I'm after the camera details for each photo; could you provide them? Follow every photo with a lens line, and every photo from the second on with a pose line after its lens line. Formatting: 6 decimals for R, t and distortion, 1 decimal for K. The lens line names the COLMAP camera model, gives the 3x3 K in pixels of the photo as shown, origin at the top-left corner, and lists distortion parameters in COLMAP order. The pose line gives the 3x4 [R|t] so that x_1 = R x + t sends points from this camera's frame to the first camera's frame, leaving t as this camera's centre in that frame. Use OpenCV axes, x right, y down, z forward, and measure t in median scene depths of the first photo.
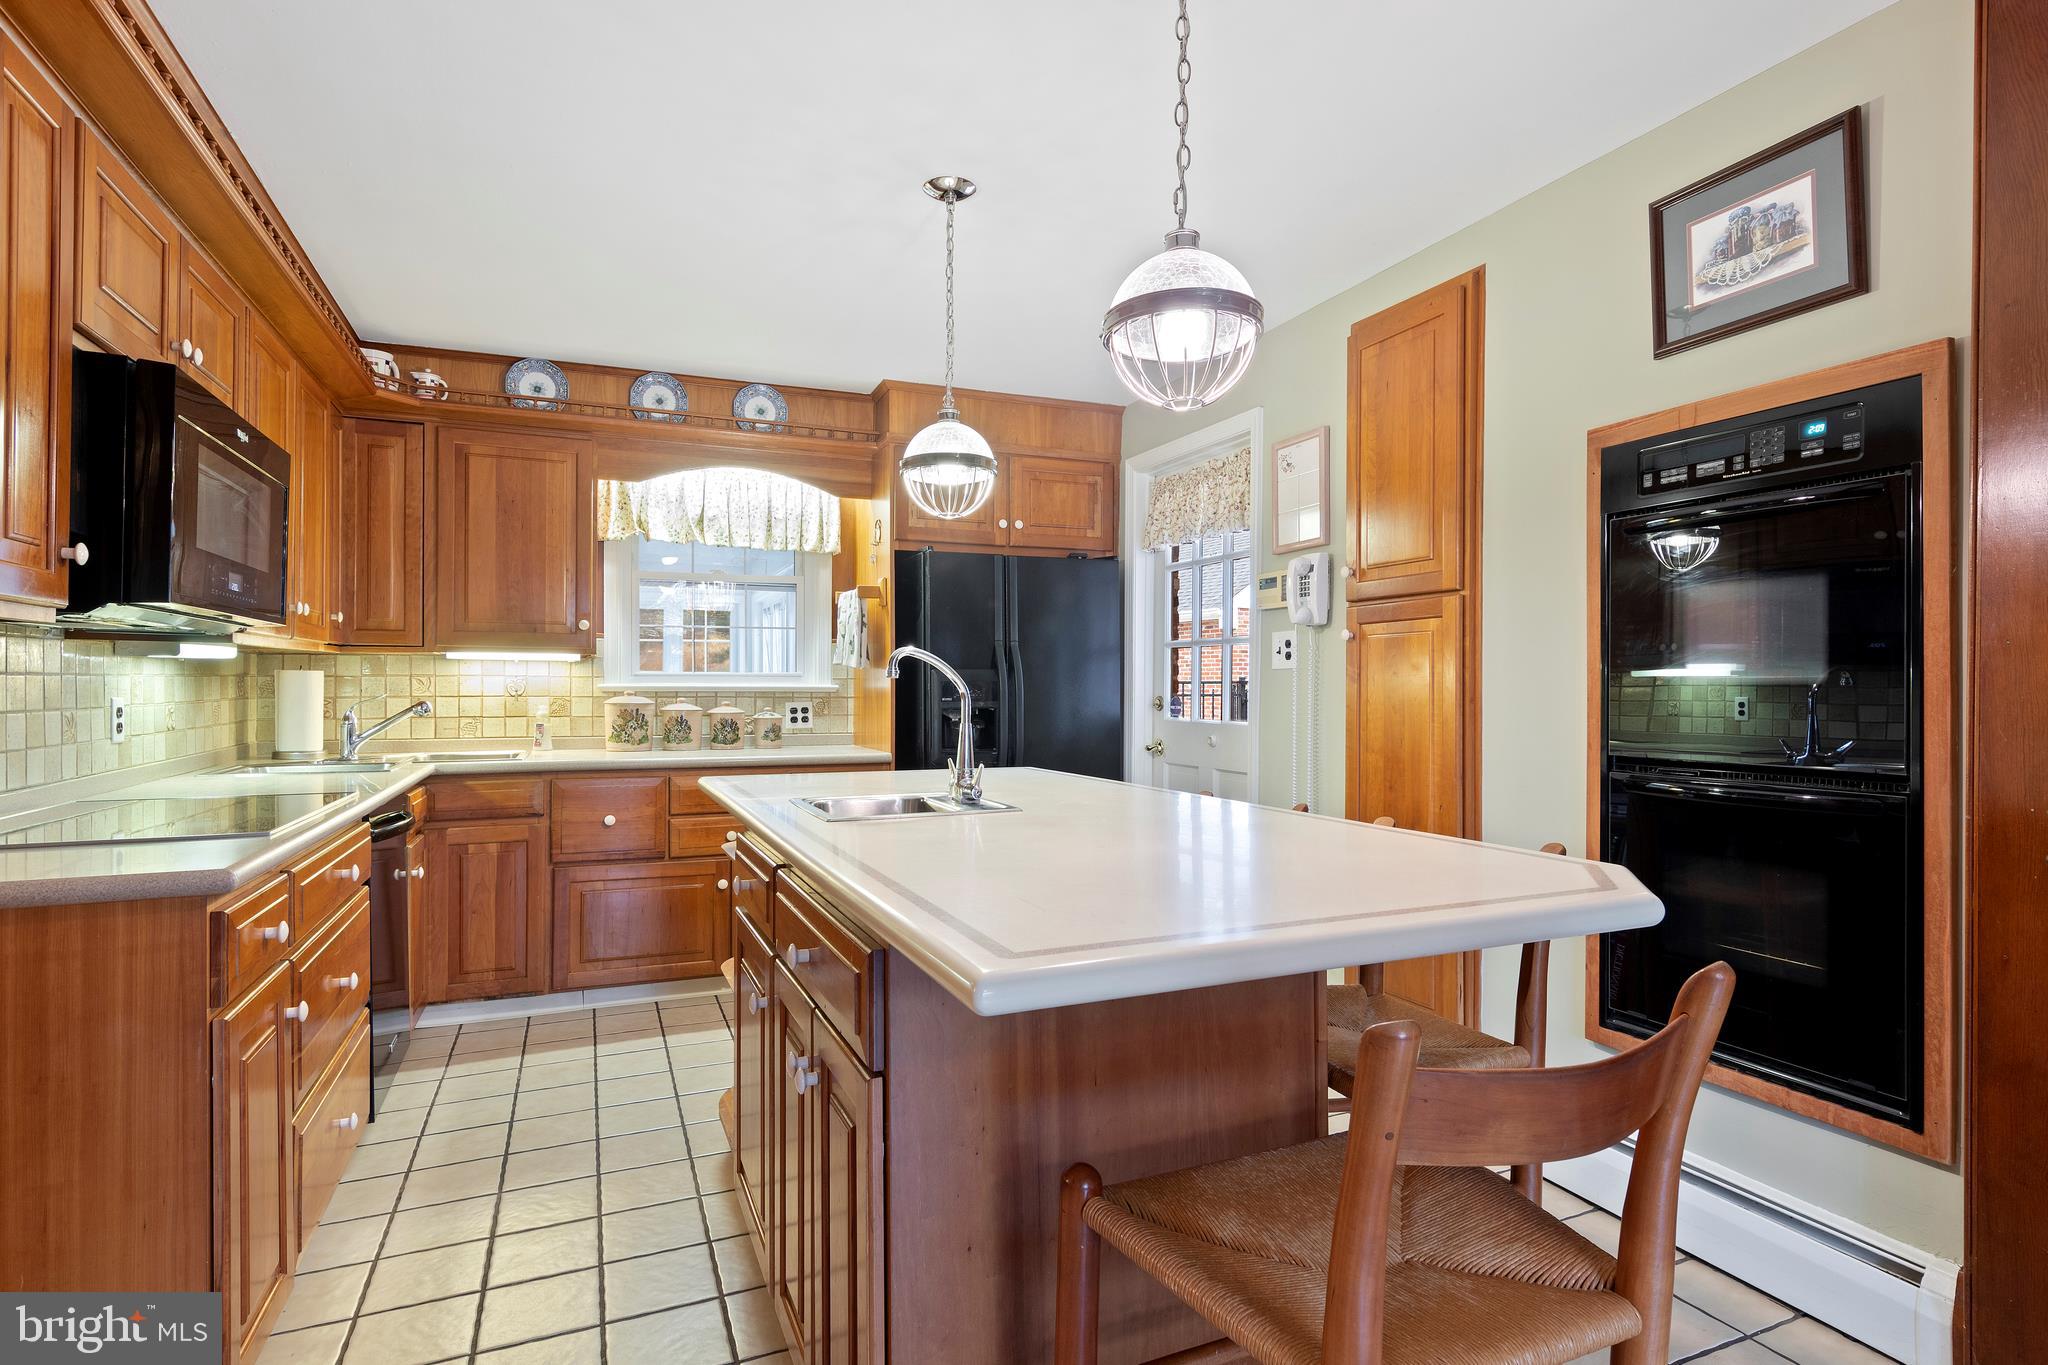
lens RADIAL K [[996.5, 0, 1032.5], [0, 996.5, 693.5], [0, 0, 1]] dist [0.004053, 0.000230]
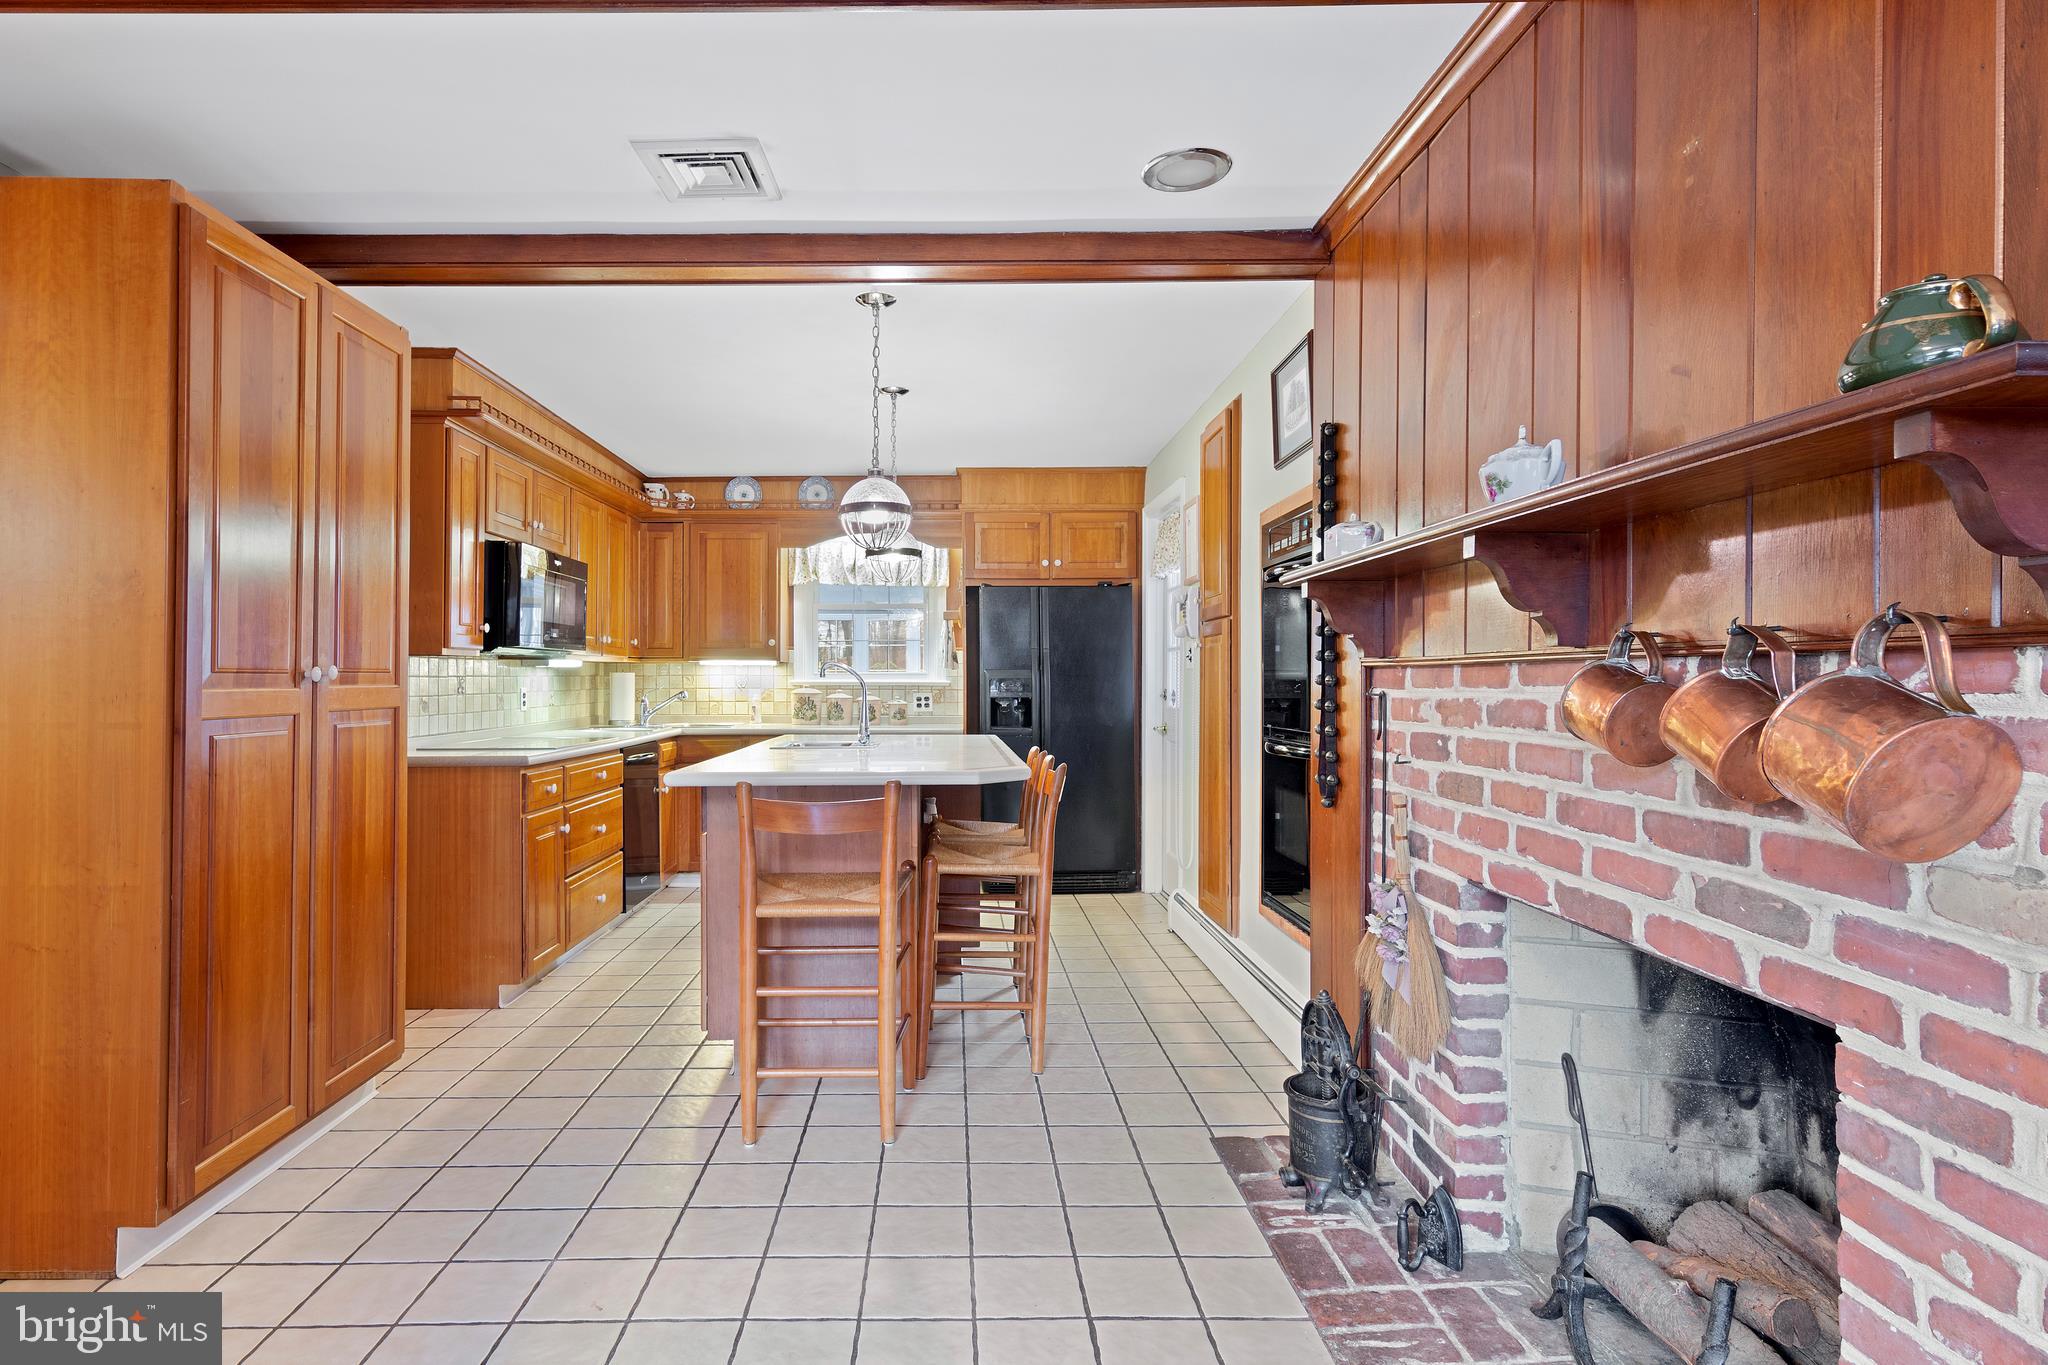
lens RADIAL K [[1039.3, 0, 1024.0], [0, 1039.3, 682.5], [0, 0, 1]] dist [-0.001683, -0.000694]
pose [[0.936064, -0.000522, -0.351830, 0.506171], [-0.001634, 0.999982, -0.005831, 0.002778], [0.351826, 0.006033, 0.936046, -0.394563]]
